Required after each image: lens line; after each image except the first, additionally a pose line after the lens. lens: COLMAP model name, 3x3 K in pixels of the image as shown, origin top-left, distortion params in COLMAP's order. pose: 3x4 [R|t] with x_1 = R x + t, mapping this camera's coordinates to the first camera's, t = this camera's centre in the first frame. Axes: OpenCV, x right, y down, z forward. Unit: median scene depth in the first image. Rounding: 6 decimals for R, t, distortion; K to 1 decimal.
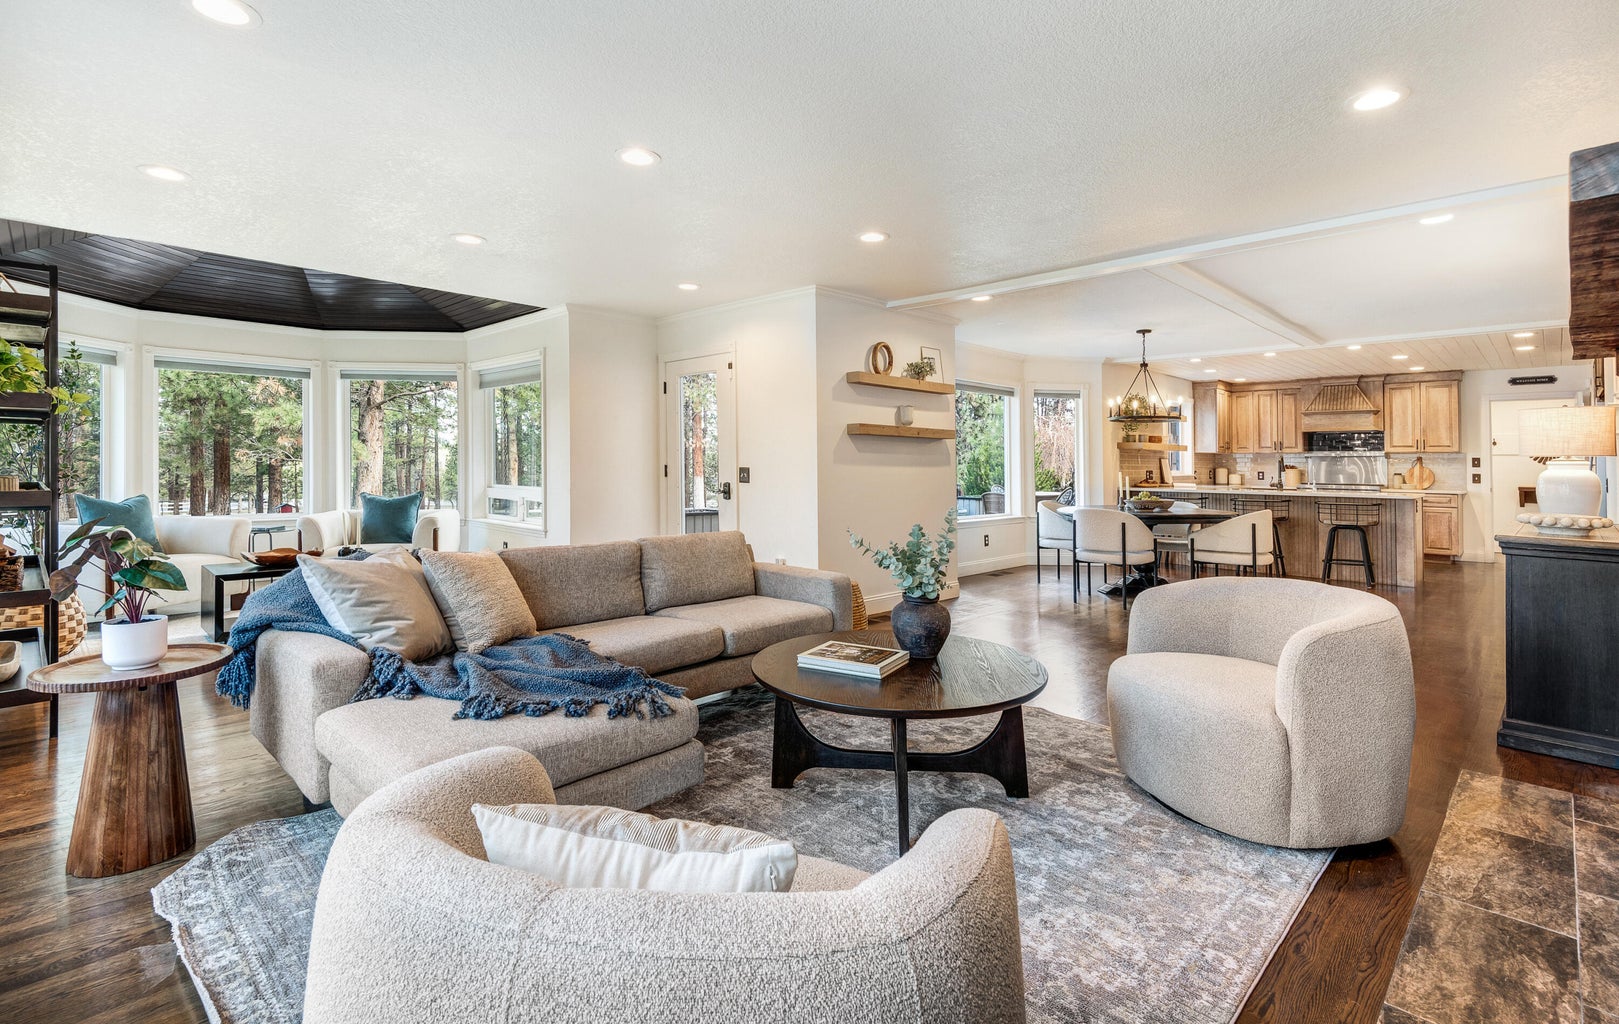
lens RADIAL K [[756.0, 0, 842.7], [0, 756.0, 474.1], [0, 0, 1]] dist [-0.011577, -0.001468]
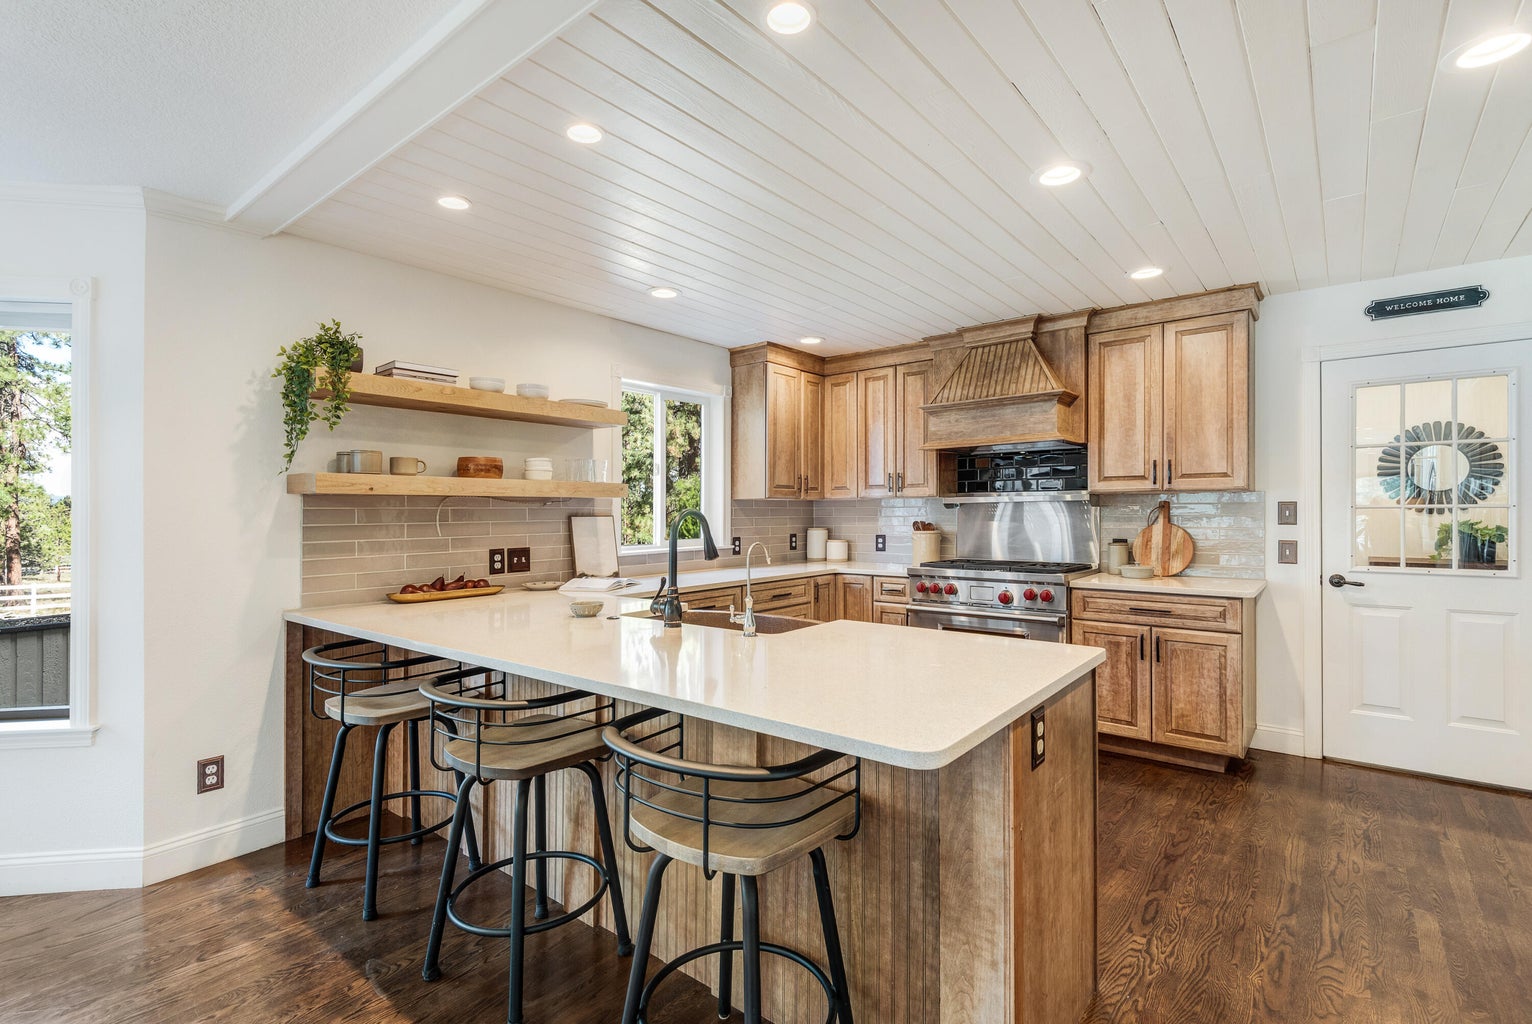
lens RADIAL K [[711.2, 0, 805.1], [0, 711.2, 548.2], [0, 0, 1]] dist [0.016806, -0.000478]
pose [[0.993387, -0.024579, 0.112152, 0.526558], [0.020128, 0.998971, 0.040654, -0.017385], [-0.113036, -0.038127, 0.992859, 0.625144]]
